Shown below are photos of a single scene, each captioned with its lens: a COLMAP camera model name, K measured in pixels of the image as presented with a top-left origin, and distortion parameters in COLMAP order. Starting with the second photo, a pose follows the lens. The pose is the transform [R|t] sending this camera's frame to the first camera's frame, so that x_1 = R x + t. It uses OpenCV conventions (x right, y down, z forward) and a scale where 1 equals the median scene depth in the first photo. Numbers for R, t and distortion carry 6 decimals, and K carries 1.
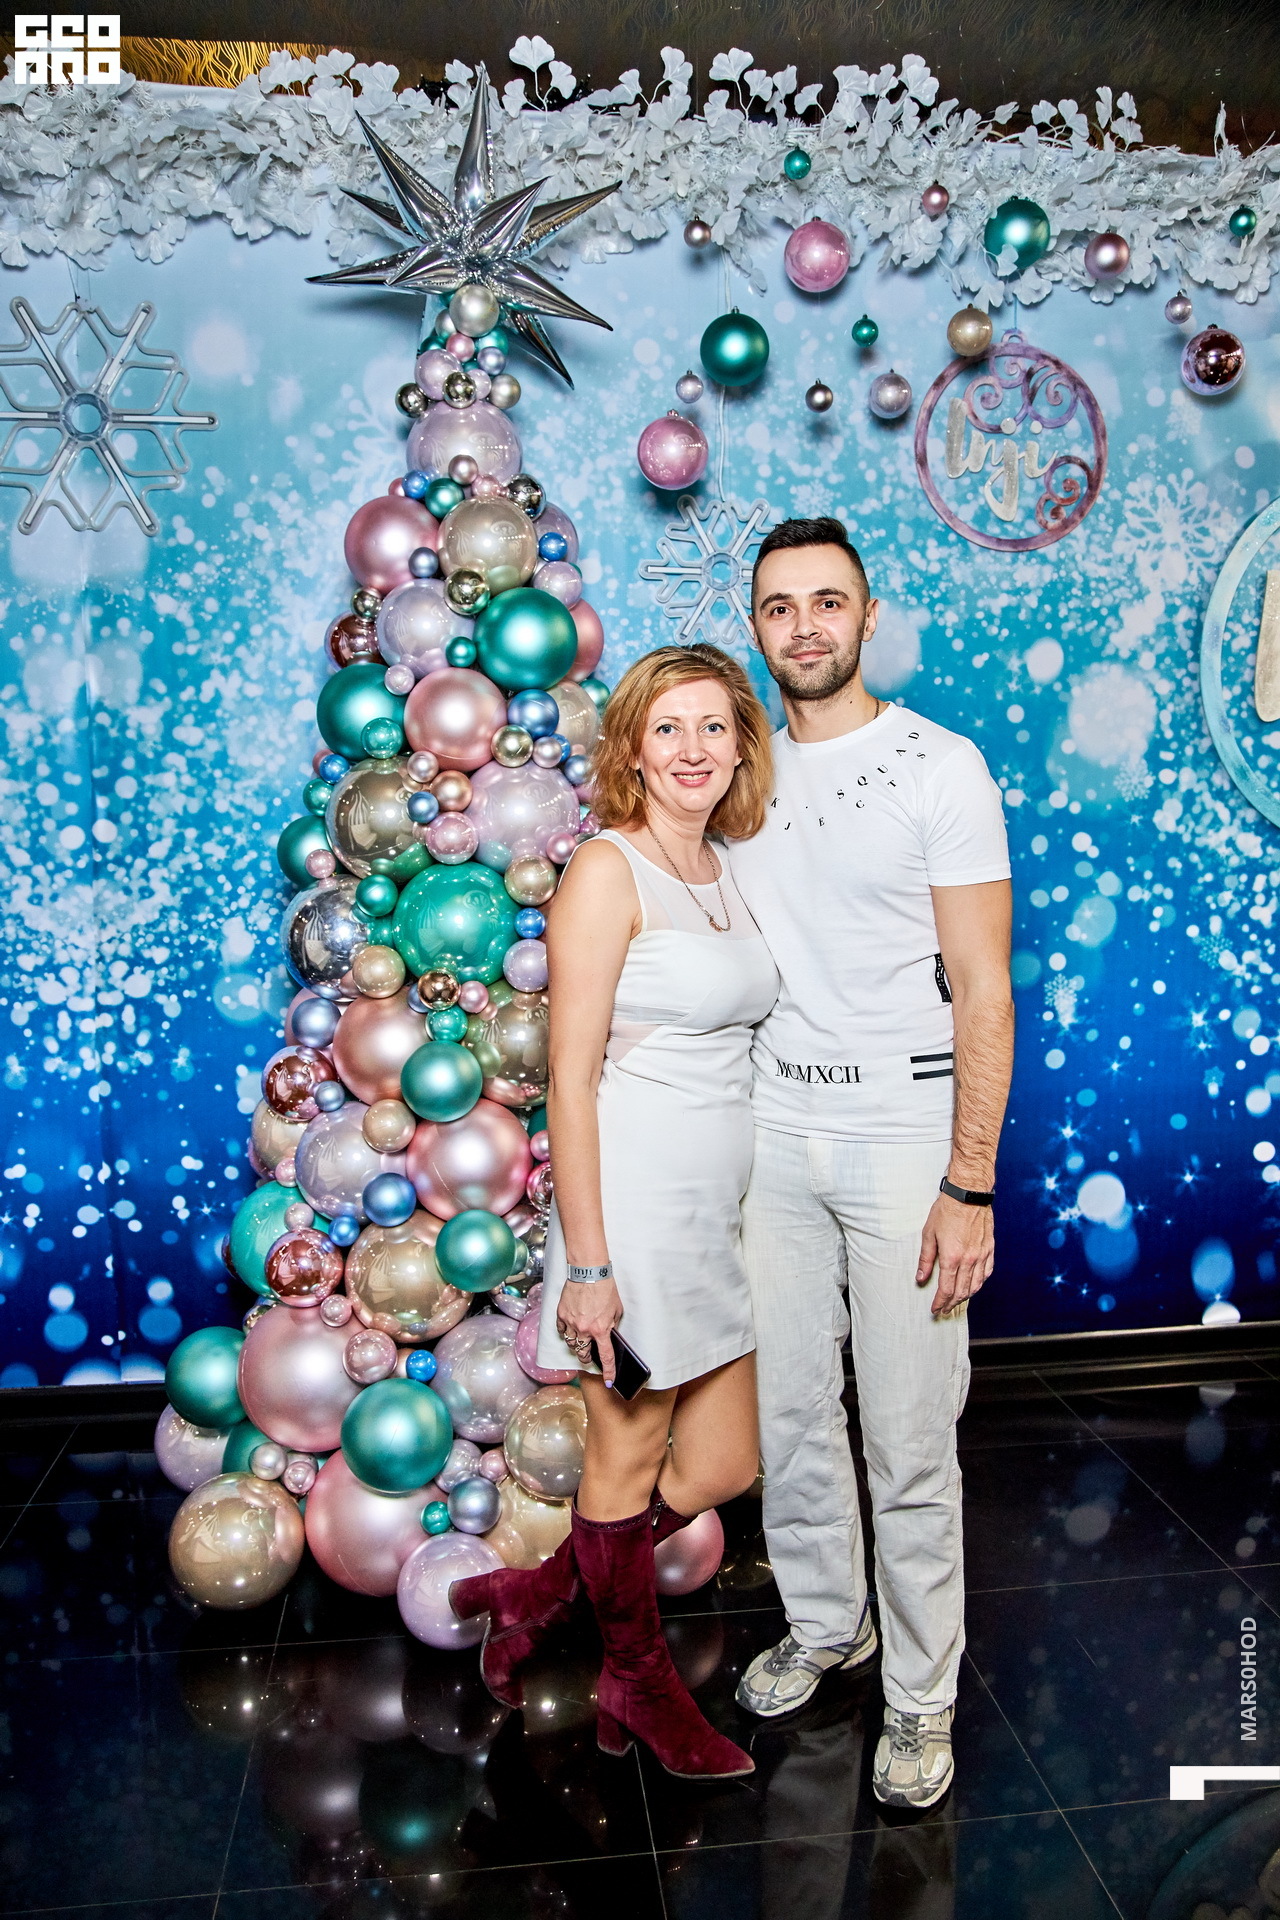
lens RADIAL K [[1374.9, 0, 640.0], [0, 1374.9, 960.0], [0, 0, 1]] dist [-0.057049, 0.042216]
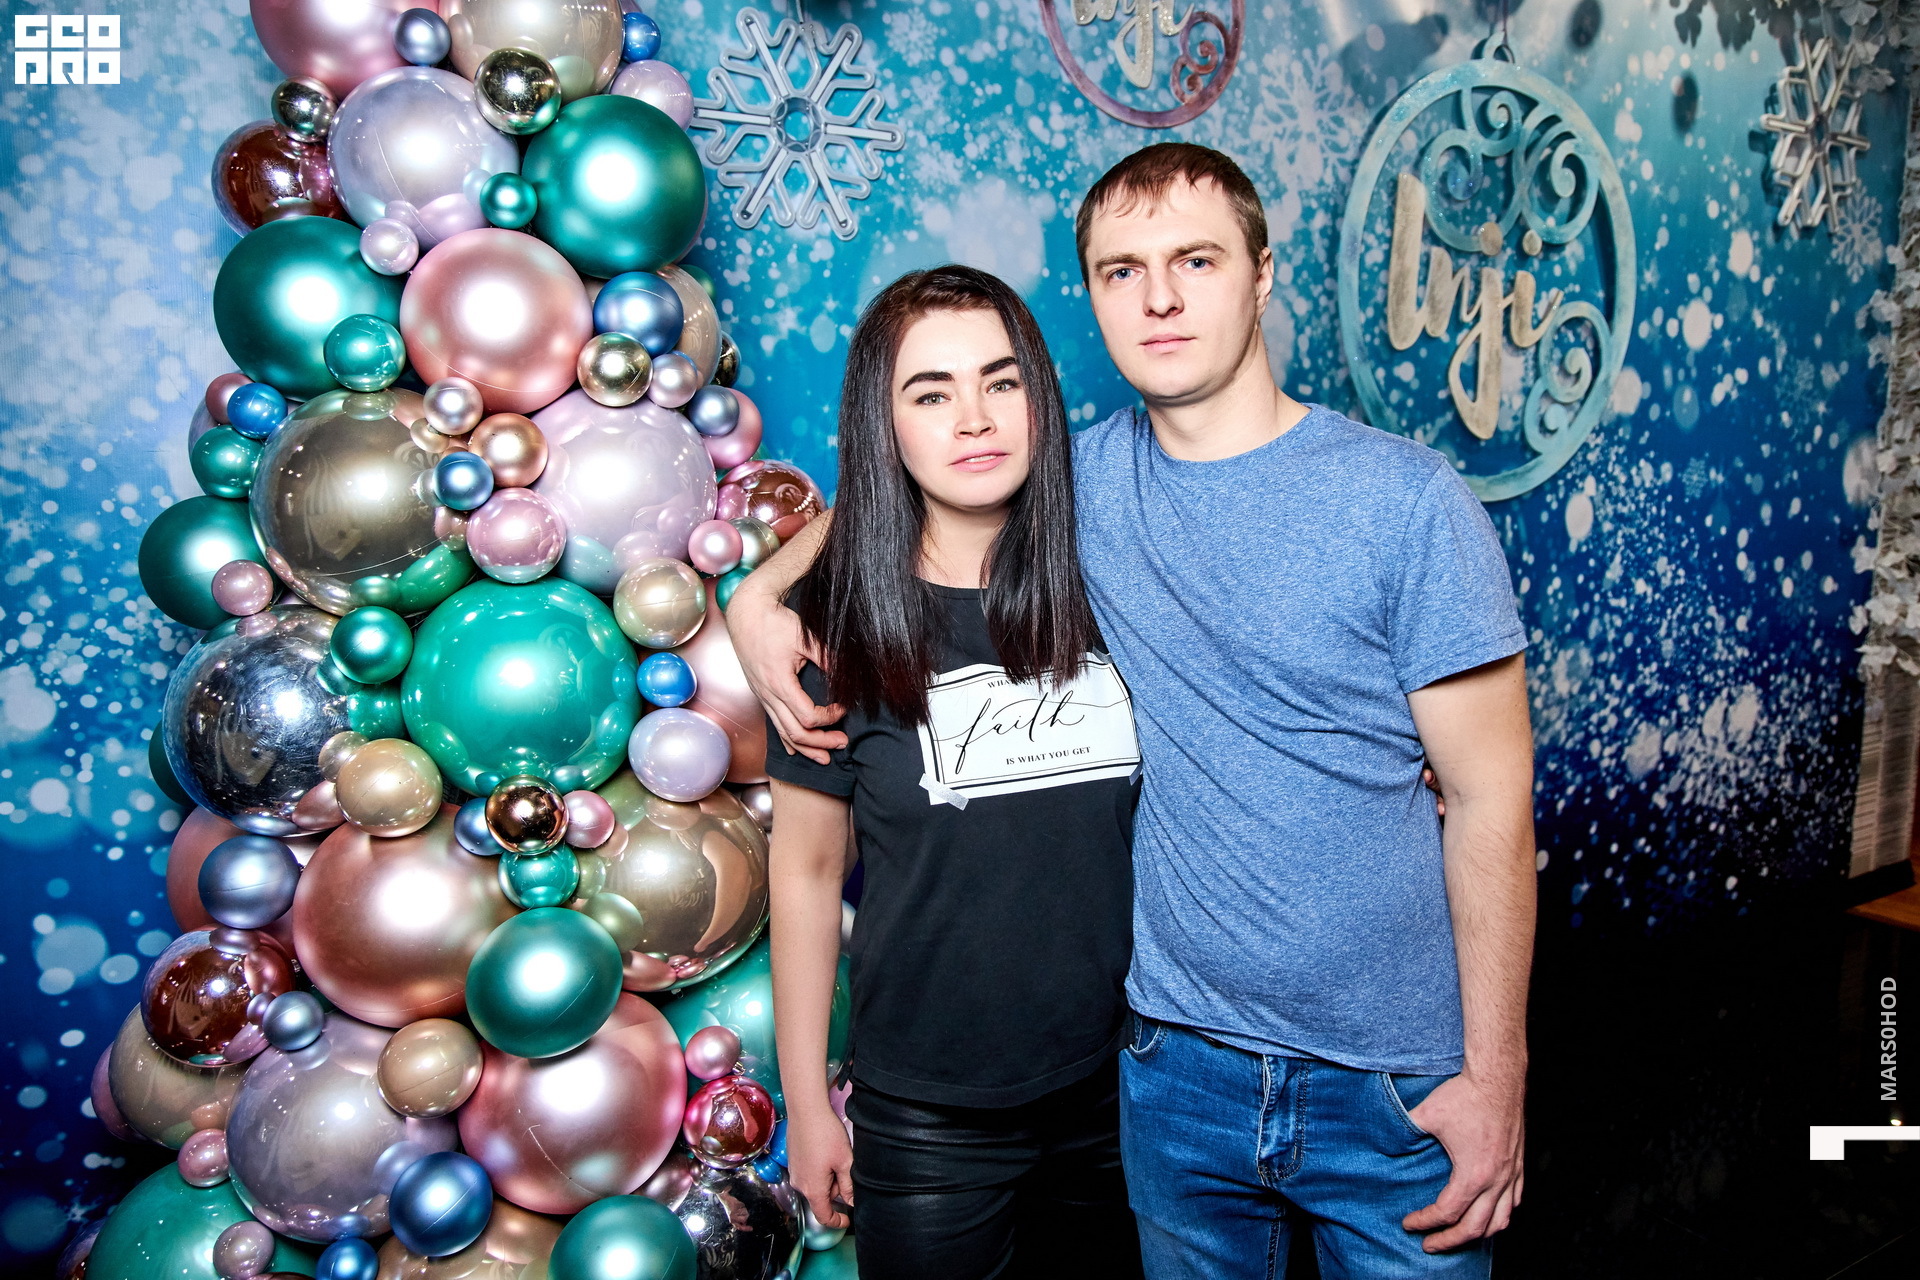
lens RADIAL K [[1374.9, 0, 960.0], [0, 1374.9, 608.3], [0, 0, 1]] dist [-0.057049, 0.042216]
pose [[0.927414, -0.054583, 0.370032, -0.132026], [0.050808, 0.998509, 0.019950, -0.045288], [-0.370569, 0.000298, 0.928805, 0.313781]]
